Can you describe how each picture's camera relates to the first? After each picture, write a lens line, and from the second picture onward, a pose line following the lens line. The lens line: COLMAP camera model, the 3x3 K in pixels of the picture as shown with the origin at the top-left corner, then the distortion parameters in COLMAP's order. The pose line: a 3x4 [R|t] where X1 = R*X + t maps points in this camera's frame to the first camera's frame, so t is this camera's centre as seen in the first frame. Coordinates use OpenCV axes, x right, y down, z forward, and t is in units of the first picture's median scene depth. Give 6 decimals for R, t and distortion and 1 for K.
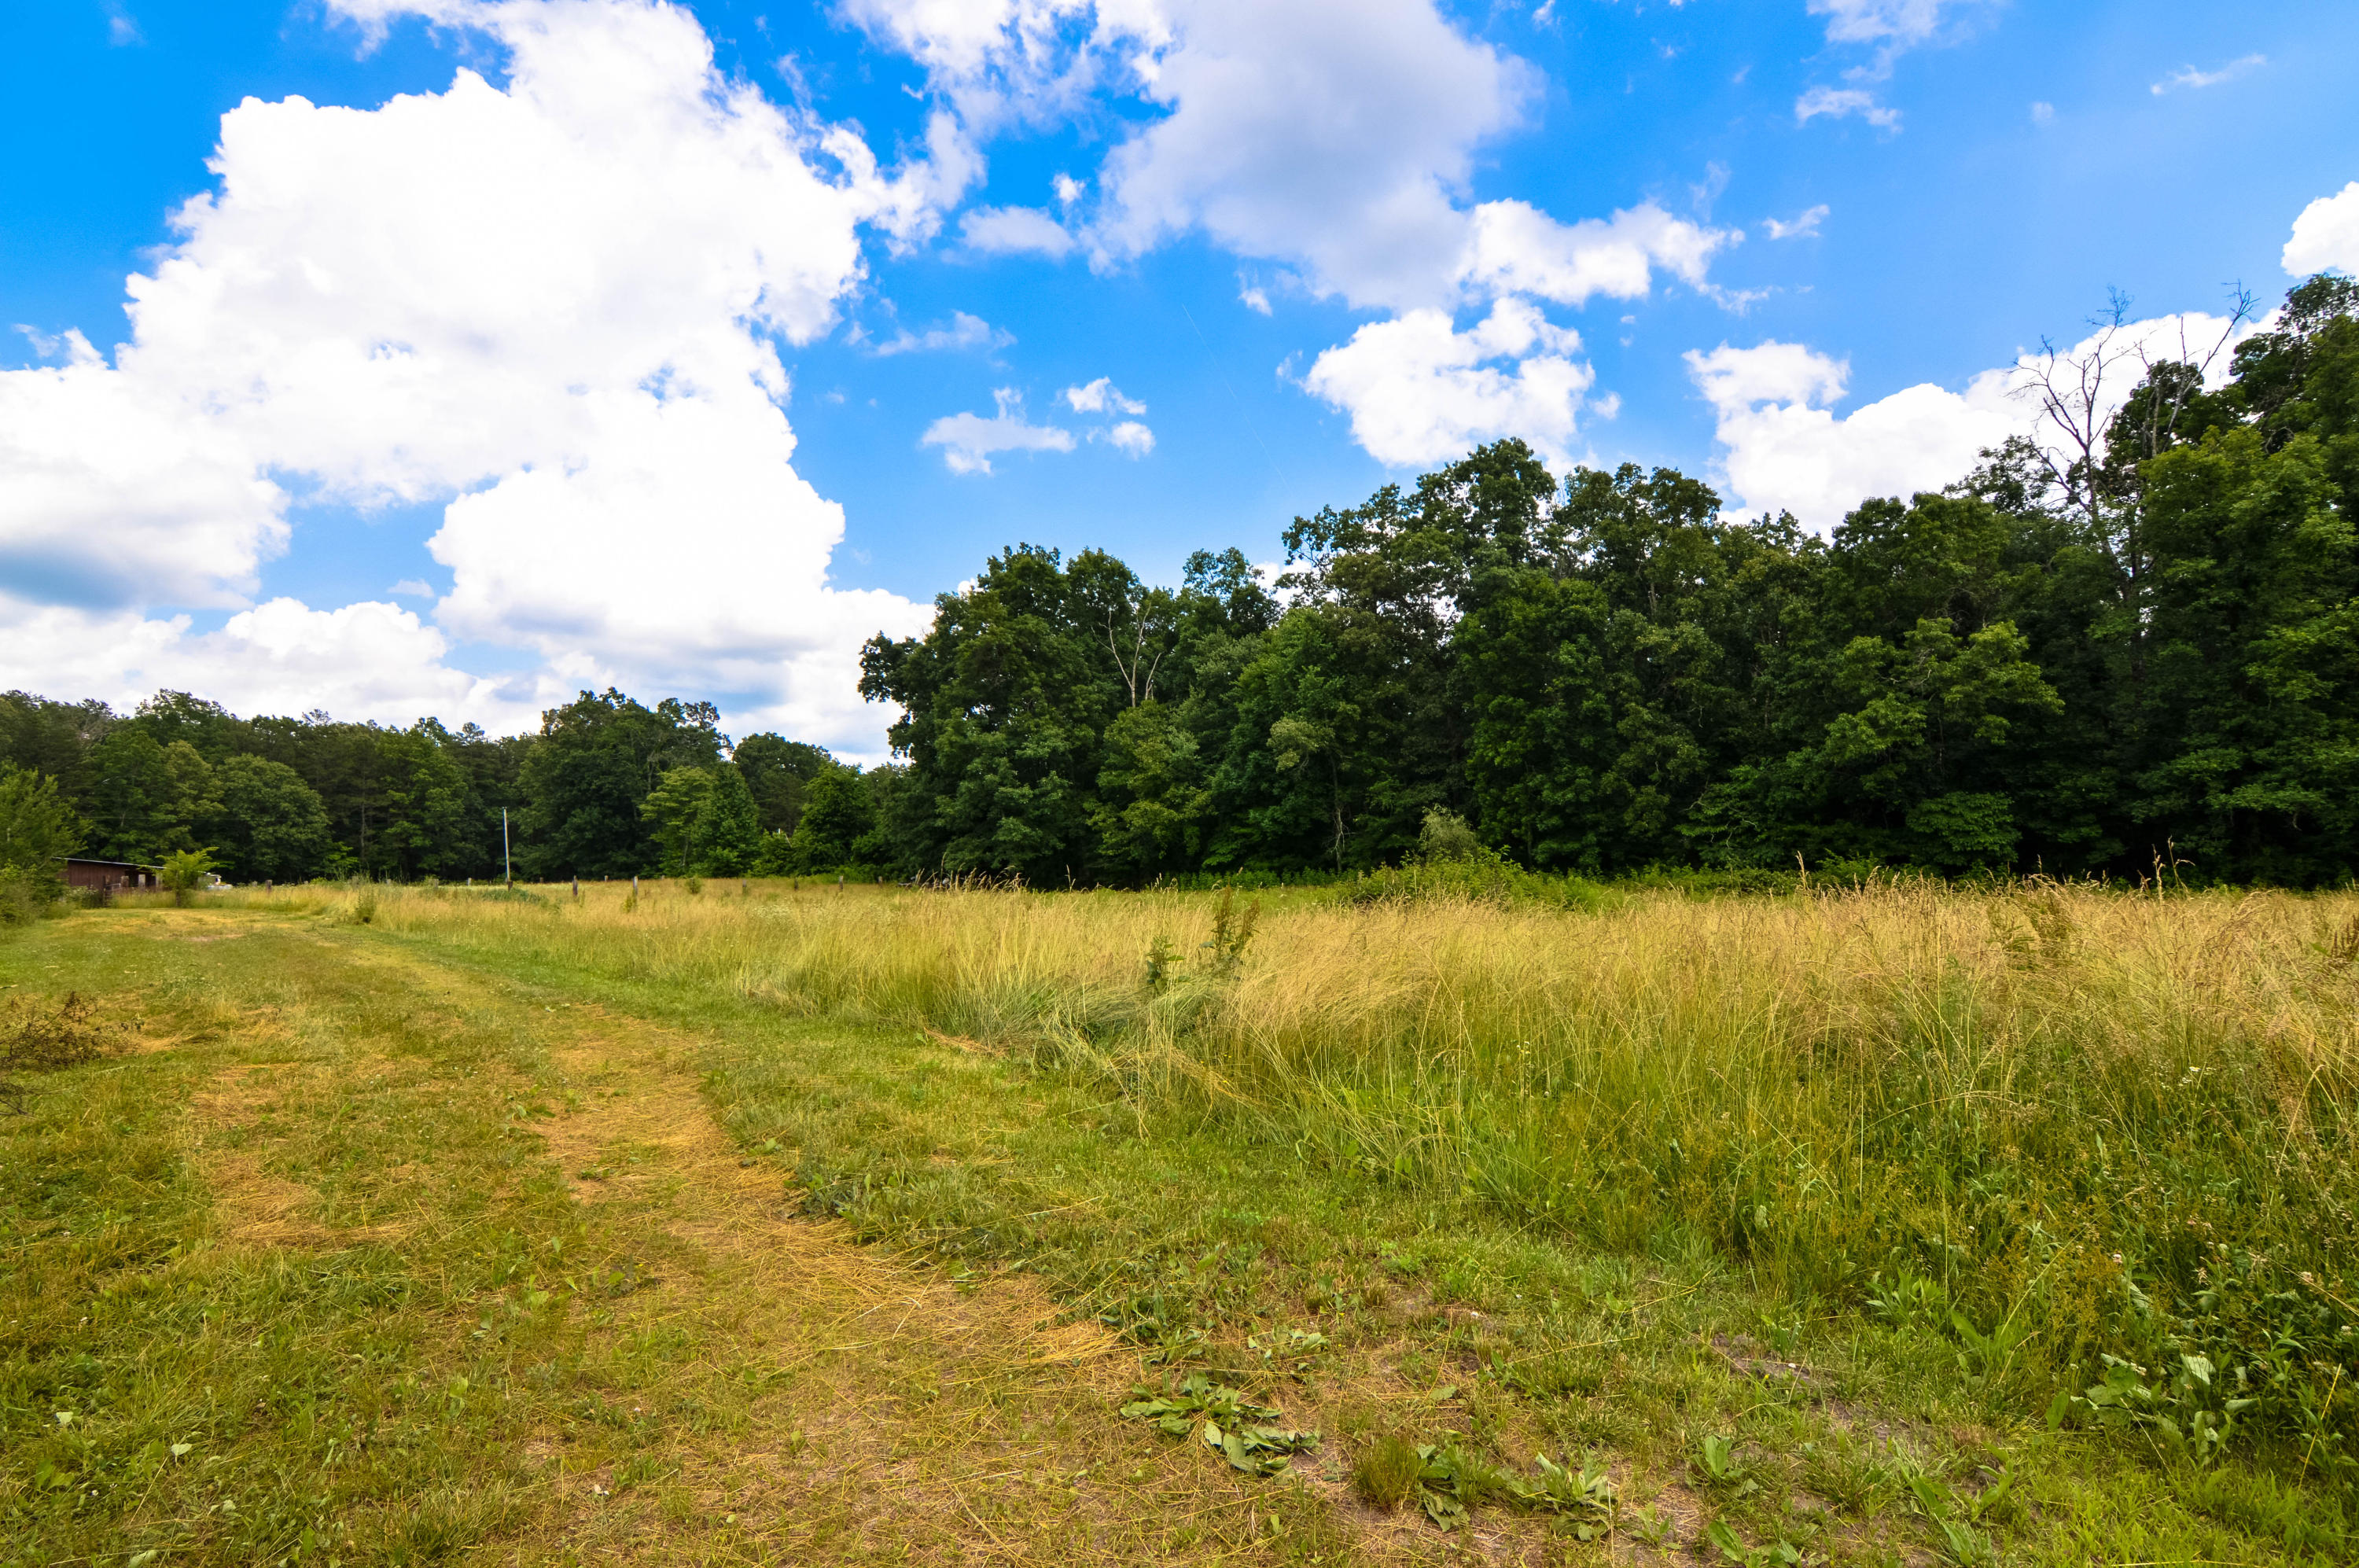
lens RADIAL K [[1159.7, 0, 1179.5], [0, 1159.7, 784.0], [0, 0, 1]] dist [-0.023425, -0.001147]
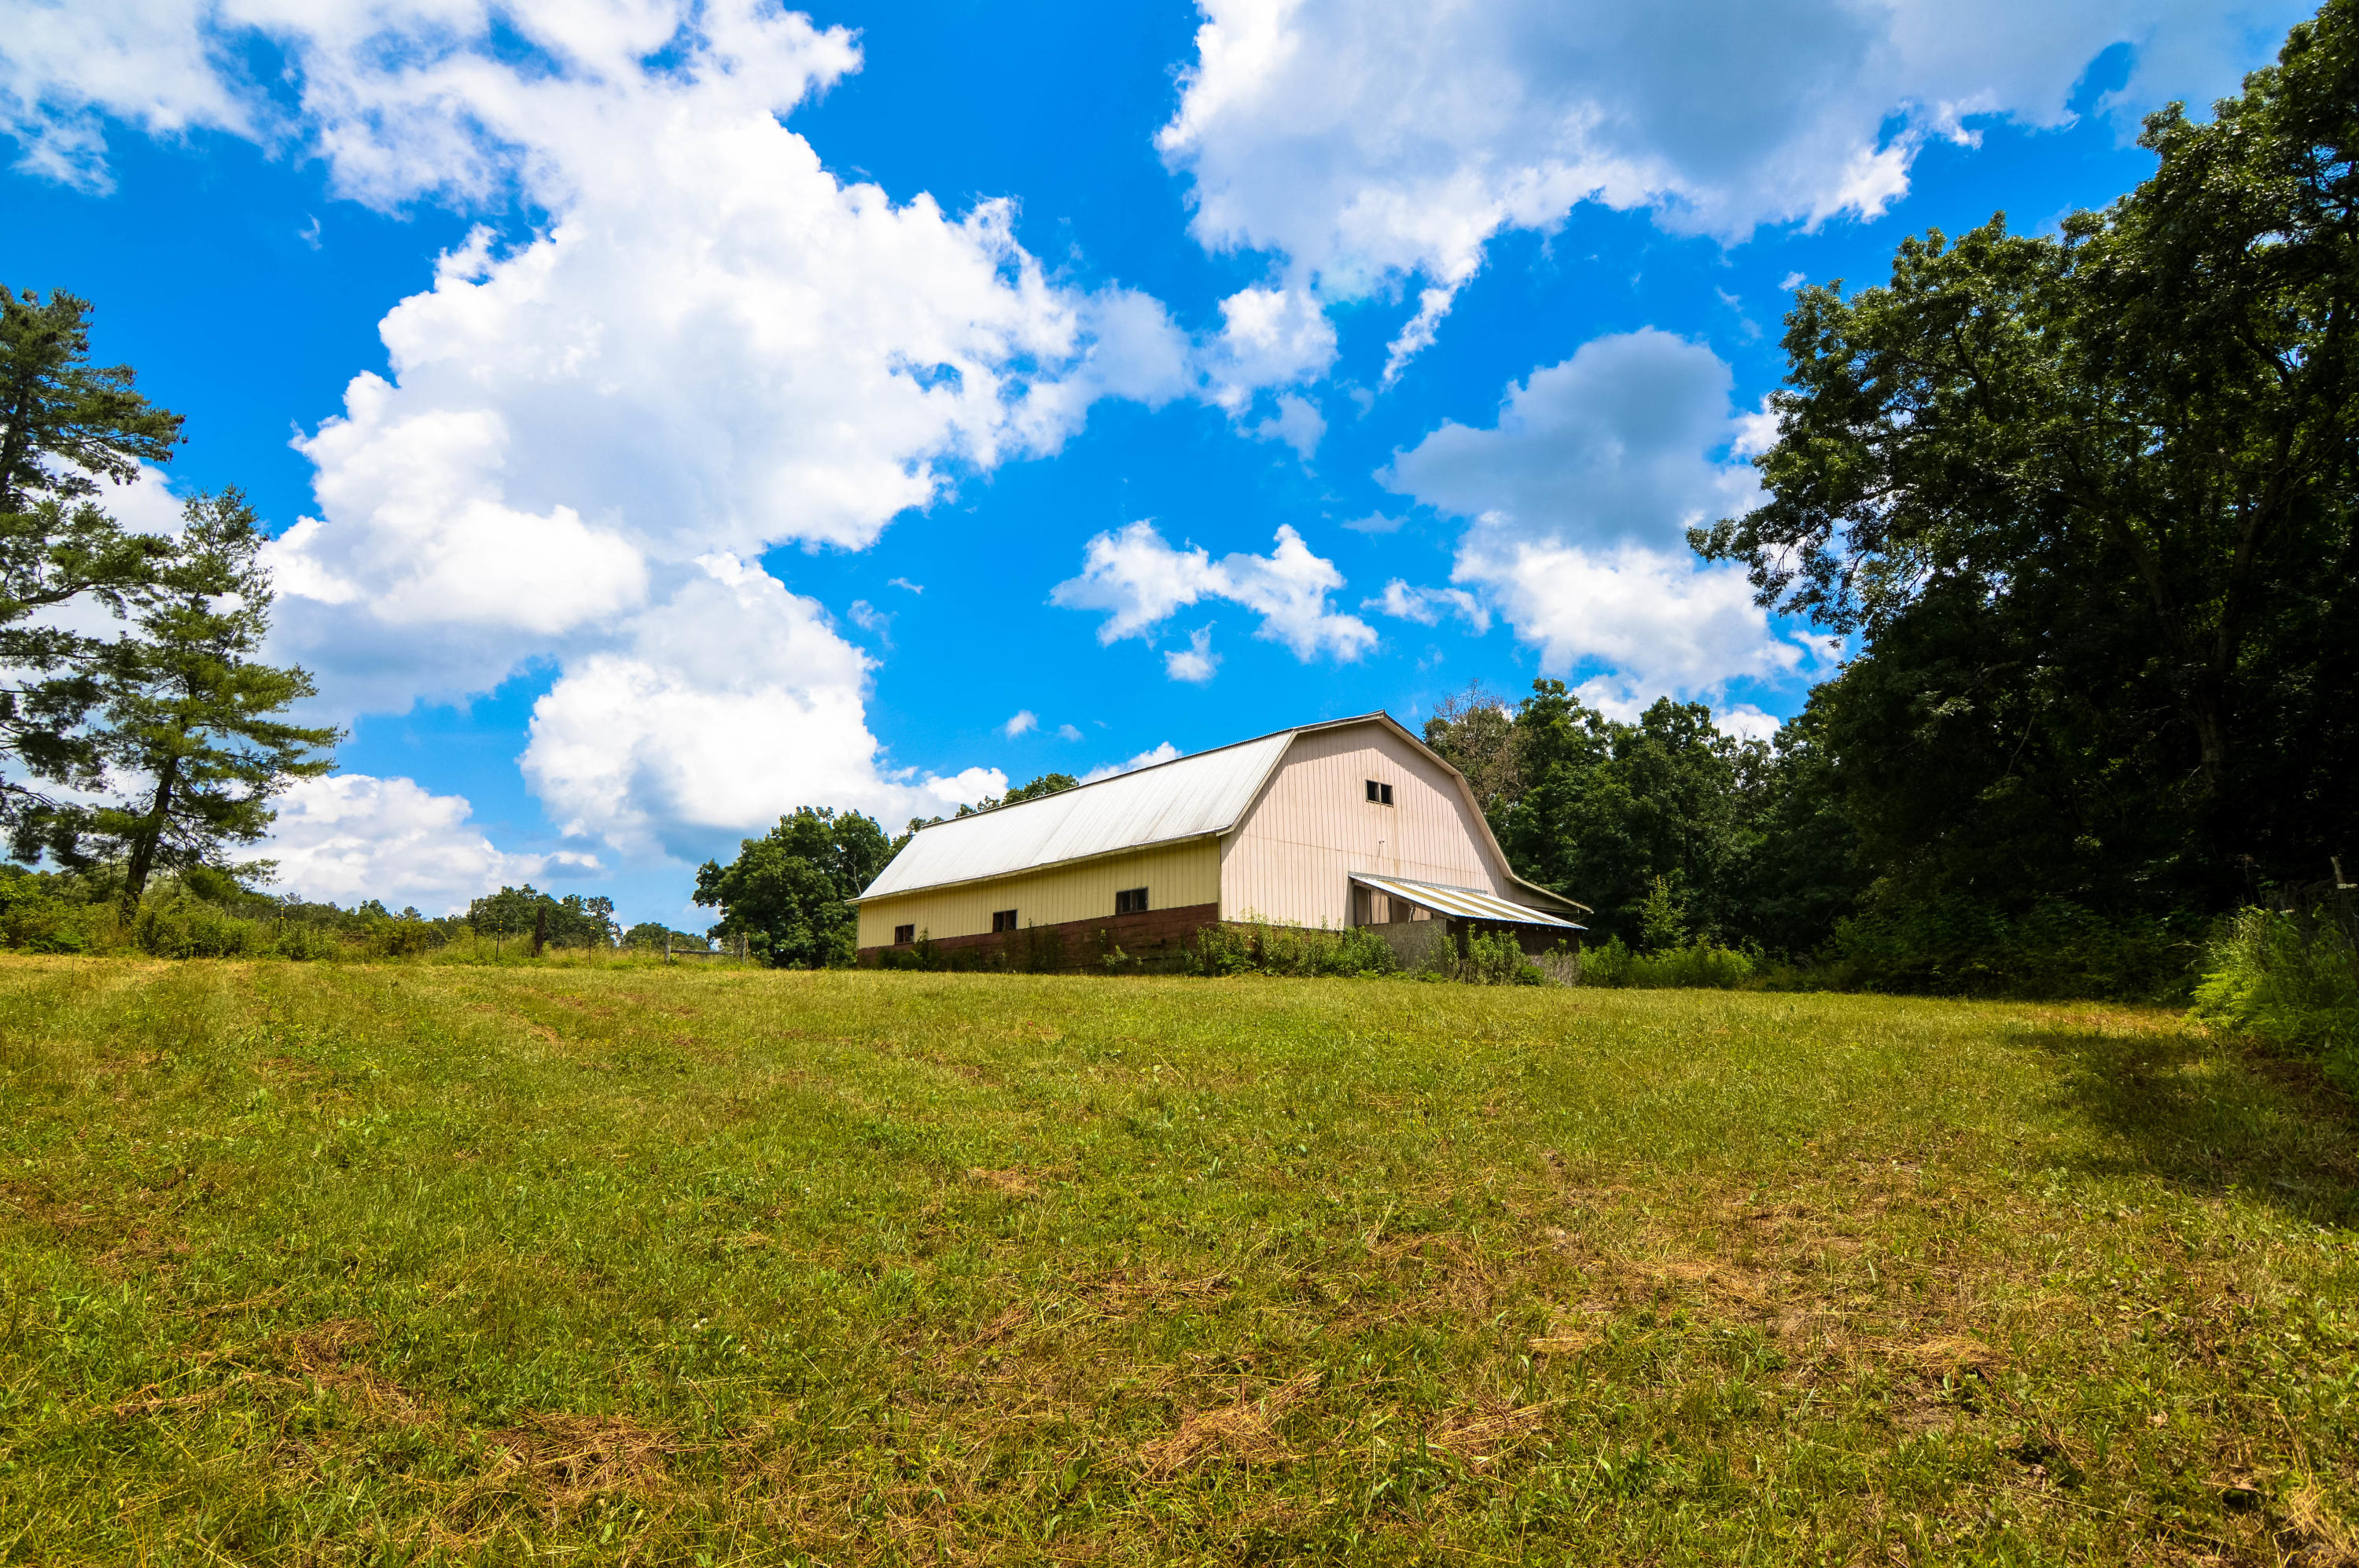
lens RADIAL K [[1159.7, 0, 1179.5], [0, 1159.7, 784.0], [0, 0, 1]] dist [-0.023425, -0.001147]
pose [[0.998526, 0.036984, 0.039712, 0.320794], [-0.029735, 0.985045, -0.169710, 0.005858], [-0.045395, 0.168279, 0.984694, -0.572939]]
